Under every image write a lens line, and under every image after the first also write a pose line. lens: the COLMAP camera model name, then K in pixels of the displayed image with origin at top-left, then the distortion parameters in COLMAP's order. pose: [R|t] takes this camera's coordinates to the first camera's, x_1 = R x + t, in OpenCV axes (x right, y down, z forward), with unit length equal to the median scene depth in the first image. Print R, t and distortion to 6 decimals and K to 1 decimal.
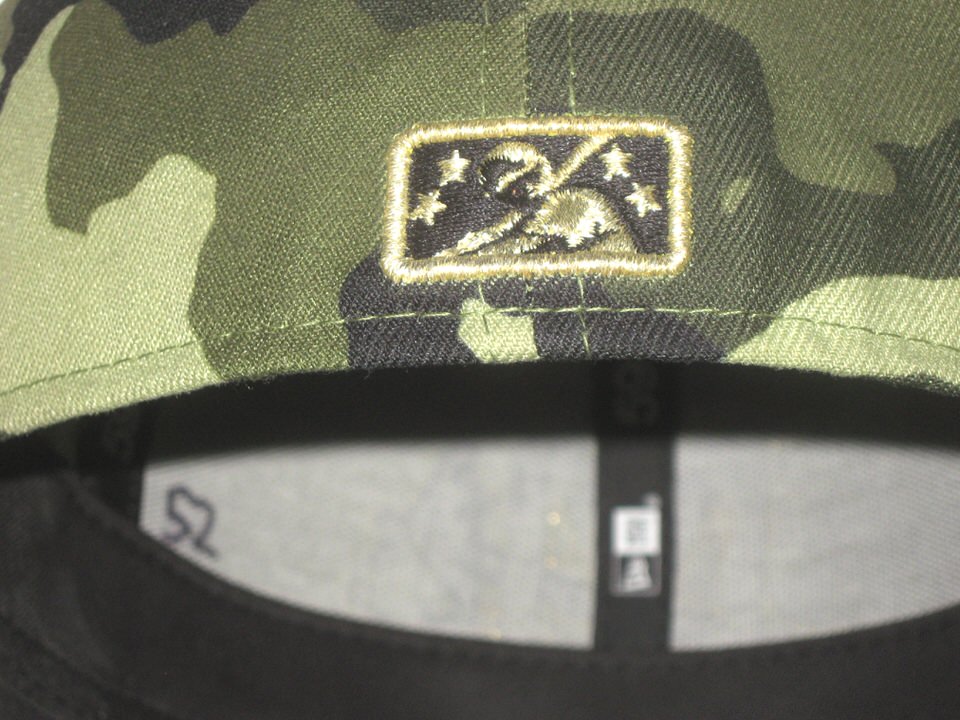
lens RADIAL K [[3071.6, 0, 479.7], [0, 3071.6, 360.5], [0, 0, 1]] dist [-0.290131, 0.000000]
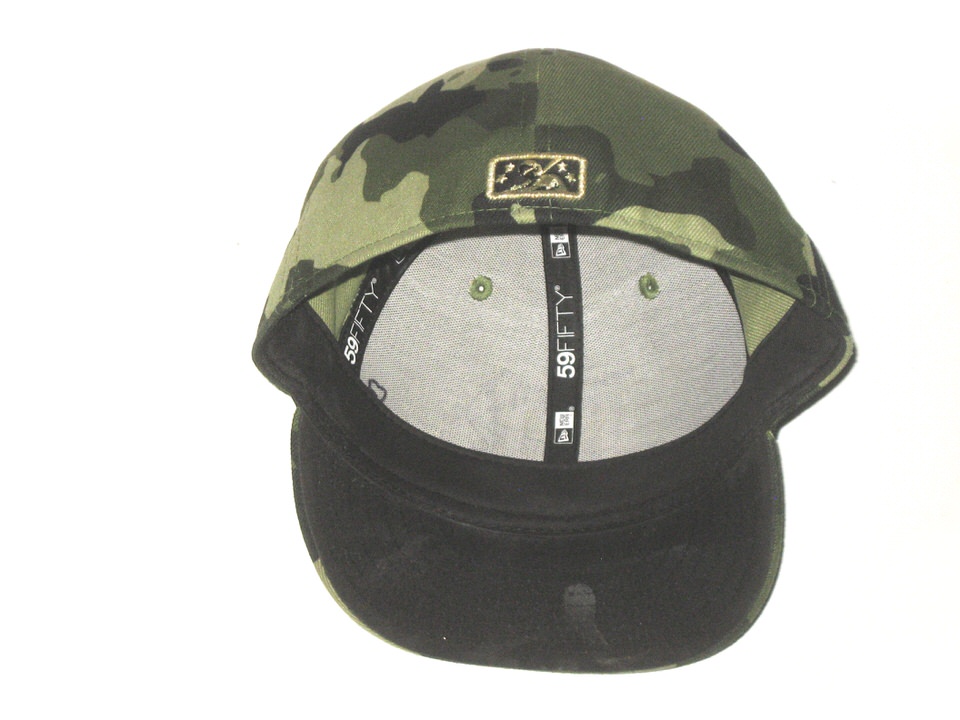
lens RADIAL K [[3071.6, 0, 480.2], [0, 3071.6, 359.8], [0, 0, 1]] dist [-0.290131, 0.000000]
pose [[0.998910, 0.044194, 0.015017, -0.076371], [-0.039979, 0.976157, -0.213352, 0.787670], [-0.024088, 0.212519, 0.976860, -1.979907]]
